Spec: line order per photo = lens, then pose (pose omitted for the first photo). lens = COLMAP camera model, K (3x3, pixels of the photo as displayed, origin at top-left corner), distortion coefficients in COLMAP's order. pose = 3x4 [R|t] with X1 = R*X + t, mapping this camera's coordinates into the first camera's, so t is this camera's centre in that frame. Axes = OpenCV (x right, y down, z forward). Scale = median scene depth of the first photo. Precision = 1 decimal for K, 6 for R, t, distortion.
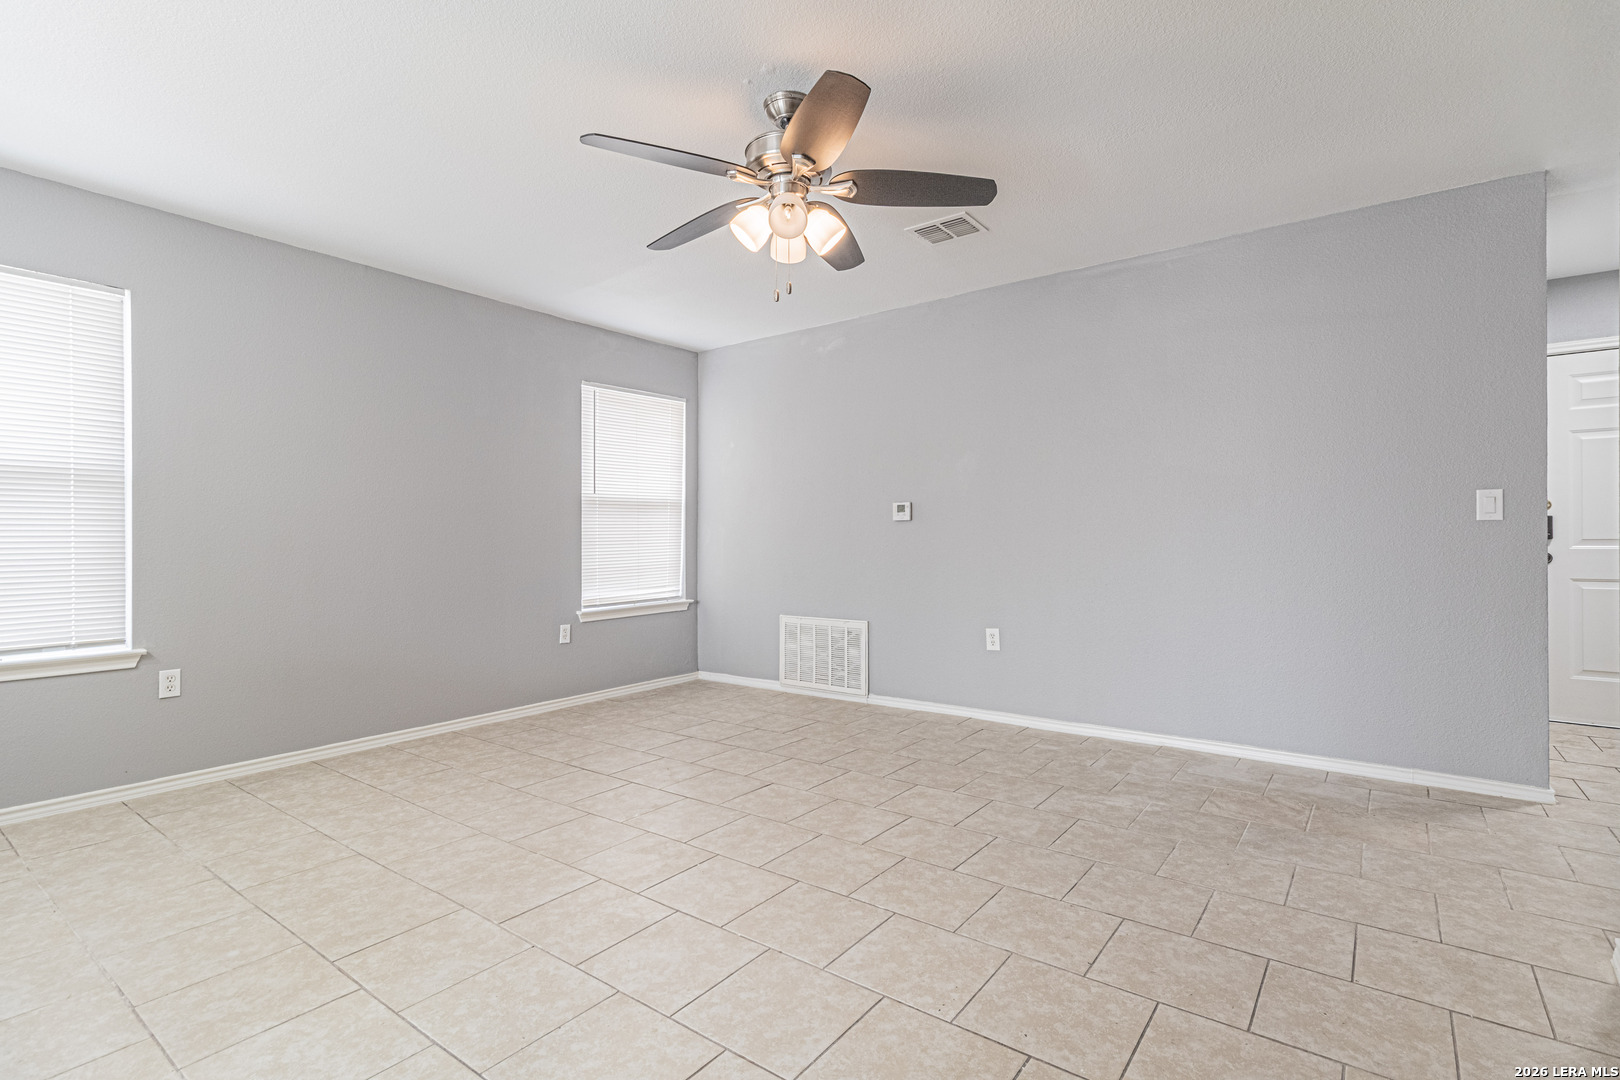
lens RADIAL K [[755.8, 0, 824.7], [0, 755.8, 539.1], [0, 0, 1]] dist [0.003820, -0.000301]
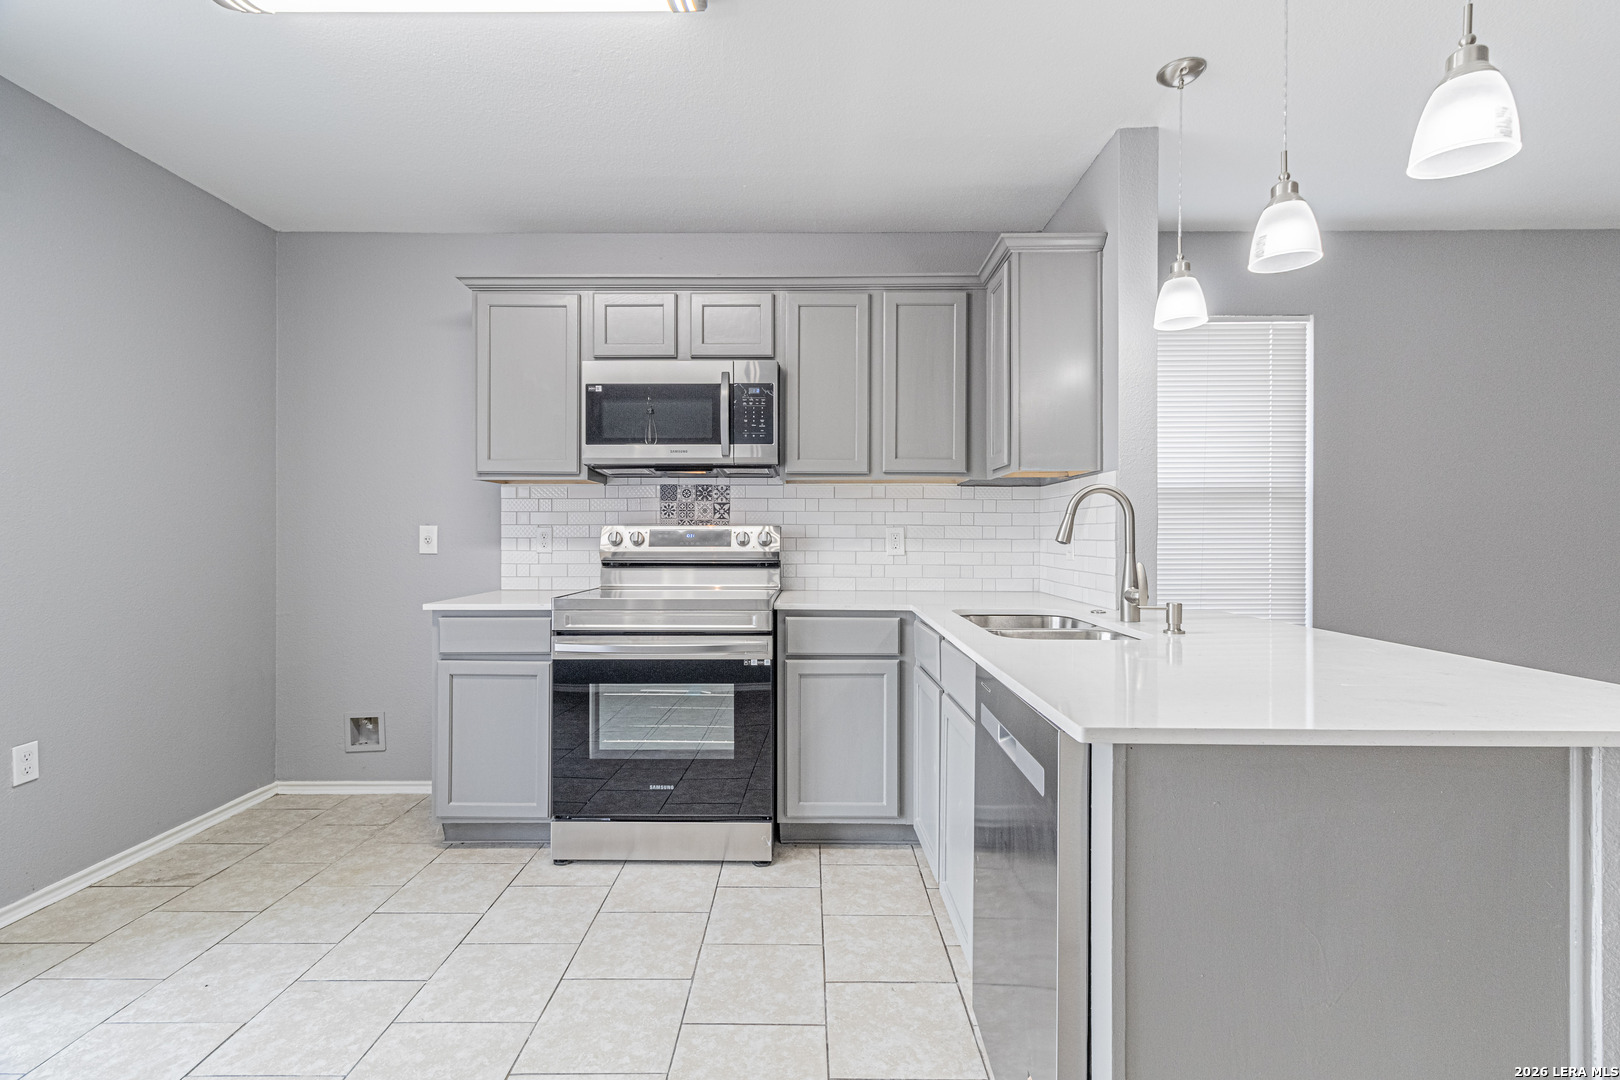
lens RADIAL K [[755.8, 0, 817.6], [0, 755.8, 536.2], [0, 0, 1]] dist [0.003820, -0.000301]
pose [[0.588341, 0.004803, -0.808598, -0.489715], [-0.000778, 0.999985, 0.005374, -0.027457], [0.808612, -0.002533, 0.588336, -0.190812]]
